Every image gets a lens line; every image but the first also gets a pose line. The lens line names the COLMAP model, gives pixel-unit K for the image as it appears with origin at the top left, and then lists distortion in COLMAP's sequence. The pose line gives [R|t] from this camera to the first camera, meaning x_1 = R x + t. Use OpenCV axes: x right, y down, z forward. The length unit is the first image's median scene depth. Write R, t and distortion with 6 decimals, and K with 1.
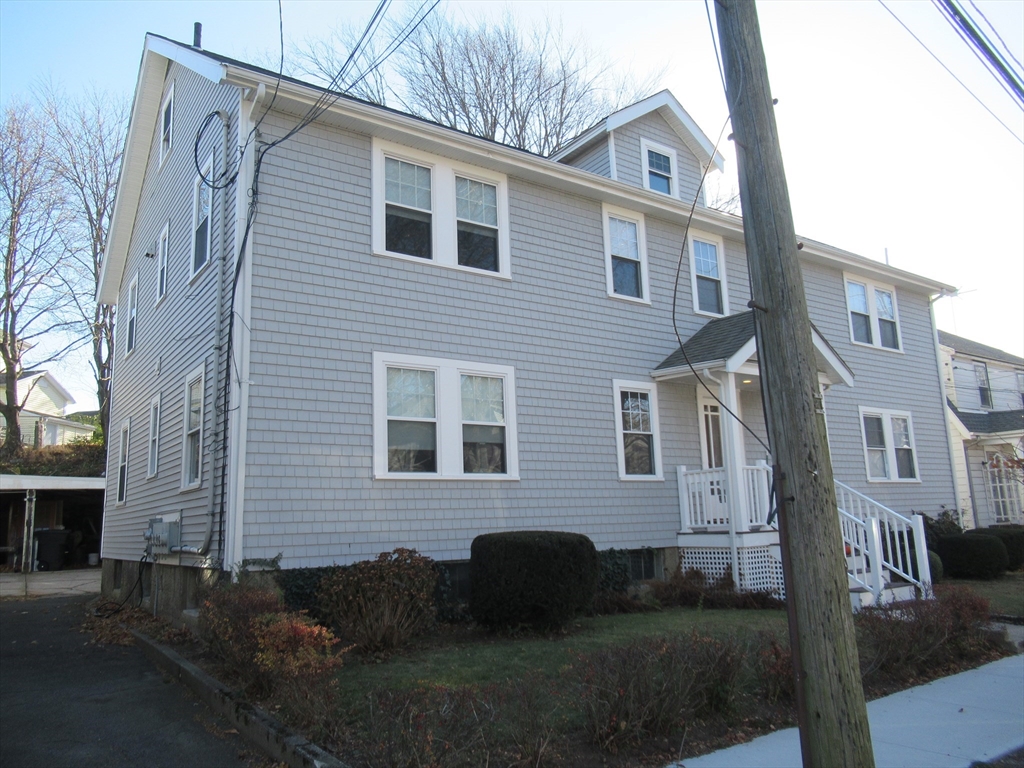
lens RADIAL K [[759.4, 0, 511.8], [0, 759.4, 383.7], [0, 0, 1]] dist [-0.010485, 0.005308]
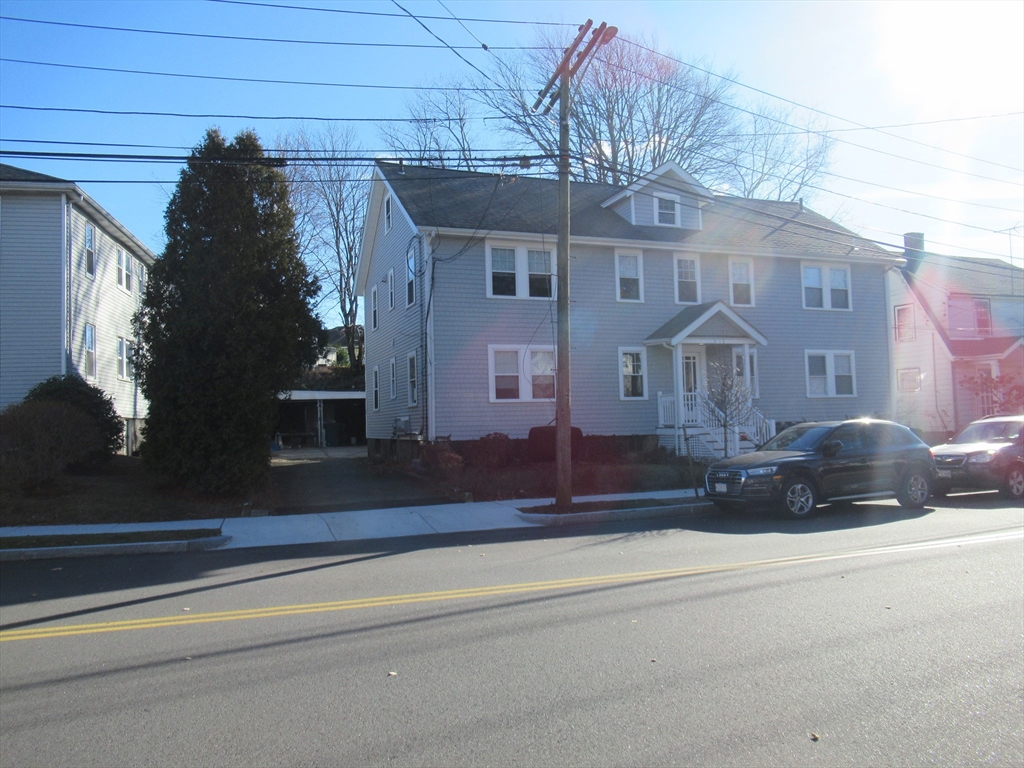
lens RADIAL K [[759.4, 0, 513.2], [0, 759.4, 385.9], [0, 0, 1]] dist [-0.010485, 0.005308]
pose [[0.969166, -0.004321, -0.246369, 0.371463], [0.038887, 0.989999, 0.135611, -0.189831], [0.243319, -0.141010, 0.959642, -0.956490]]
